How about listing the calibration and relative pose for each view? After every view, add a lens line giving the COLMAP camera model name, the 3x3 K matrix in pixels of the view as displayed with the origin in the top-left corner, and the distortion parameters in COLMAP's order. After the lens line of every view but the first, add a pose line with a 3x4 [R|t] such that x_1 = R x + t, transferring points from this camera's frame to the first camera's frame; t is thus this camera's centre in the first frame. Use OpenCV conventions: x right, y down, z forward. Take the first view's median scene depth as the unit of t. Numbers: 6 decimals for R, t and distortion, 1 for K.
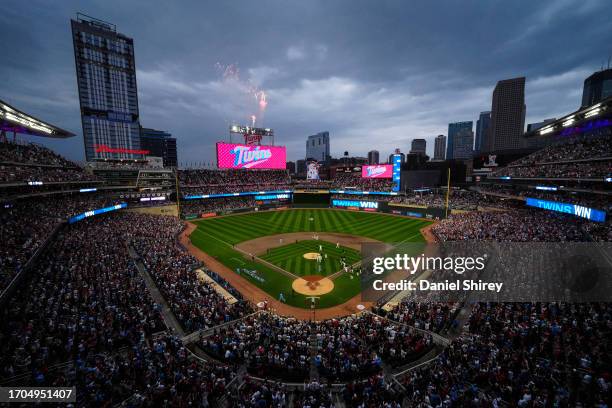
lens RADIAL K [[223.8, 0, 310.4], [0, 223.8, 206.9], [0, 0, 1]] dist [-0.012774, -0.000169]
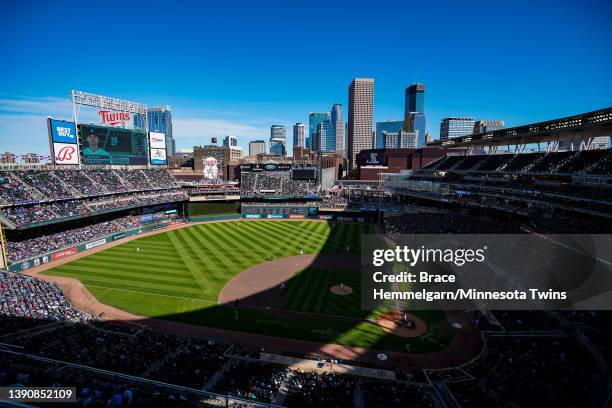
lens RADIAL K [[283.2, 0, 302.0], [0, 283.2, 203.8], [0, 0, 1]] dist [-0.035727, 0.003064]
pose [[0.838408, -0.059468, 0.541789, -0.241130], [0.059072, 0.998089, 0.018139, -0.047271], [-0.541833, 0.016797, 0.840319, 0.082555]]
